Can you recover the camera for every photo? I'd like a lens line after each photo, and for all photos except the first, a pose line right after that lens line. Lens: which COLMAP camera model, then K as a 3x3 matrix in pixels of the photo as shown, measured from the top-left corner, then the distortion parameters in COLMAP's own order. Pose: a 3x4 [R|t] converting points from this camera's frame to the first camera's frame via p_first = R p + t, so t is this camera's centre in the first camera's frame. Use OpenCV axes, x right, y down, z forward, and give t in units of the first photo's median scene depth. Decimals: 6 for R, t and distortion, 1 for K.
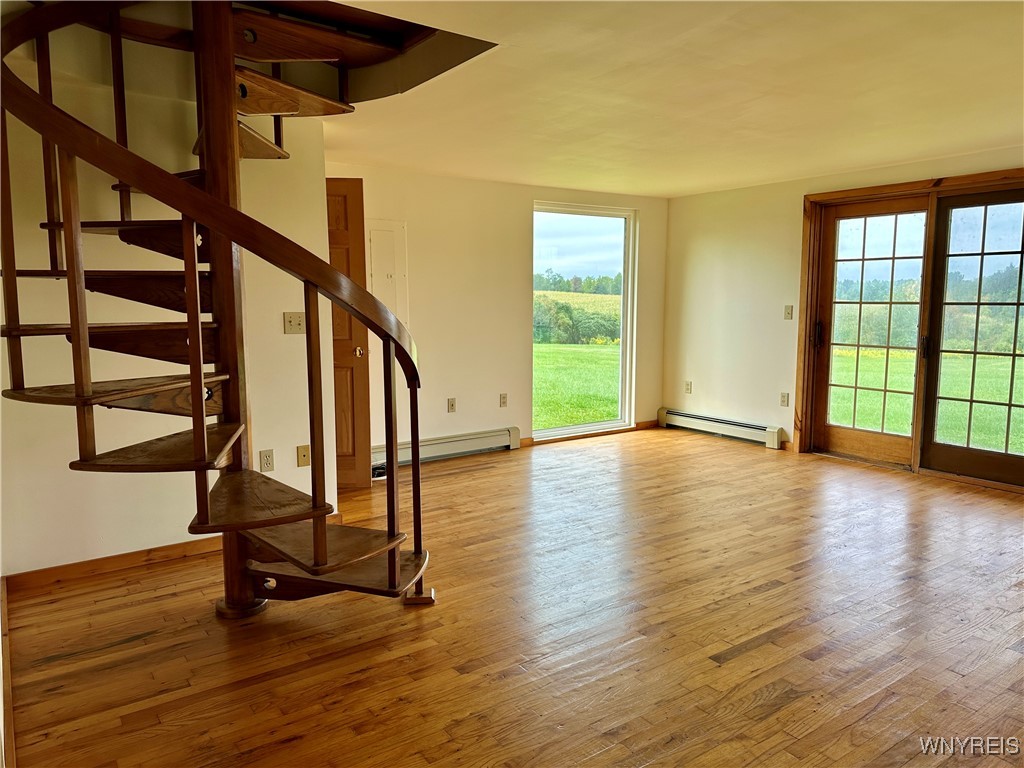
lens RADIAL K [[719.5, 0, 512.5], [0, 719.5, 382.2], [0, 0, 1]] dist [0.137302, -0.210564]
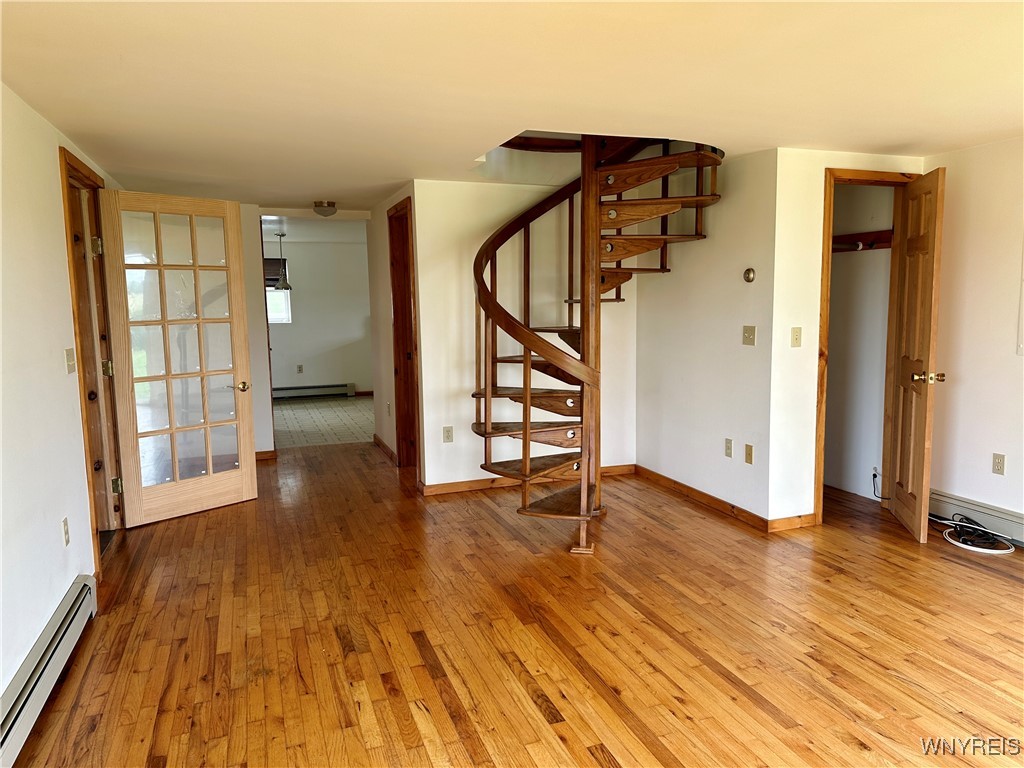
lens RADIAL K [[719.5, 0, 512.5], [0, 719.5, 382.2], [0, 0, 1]] dist [0.137302, -0.210564]
pose [[-0.261932, 0.128441, -0.956501, 0.612722], [-0.094227, 0.982965, 0.157799, -0.107051], [0.960475, 0.131461, -0.245368, 0.638763]]
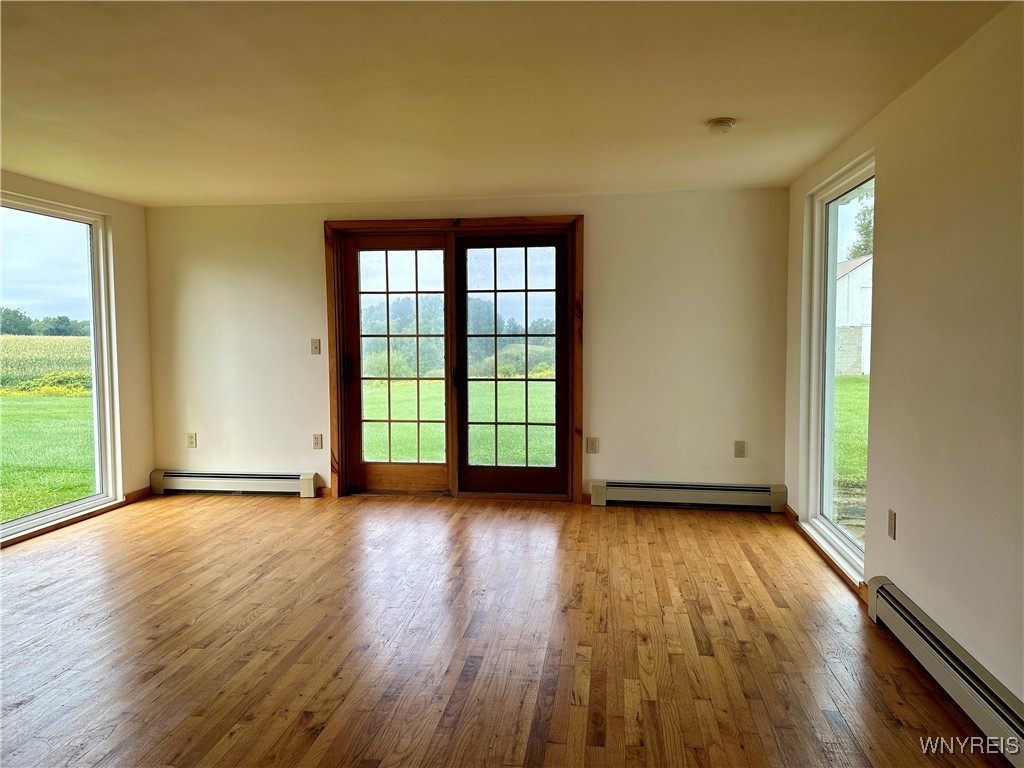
lens RADIAL K [[719.5, 0, 512.5], [0, 719.5, 382.2], [0, 0, 1]] dist [0.137302, -0.210564]
pose [[0.686191, -0.056762, 0.725203, -0.122925], [0.090055, 0.995910, -0.007260, -0.023108], [-0.721825, 0.070290, 0.688497, 0.206501]]
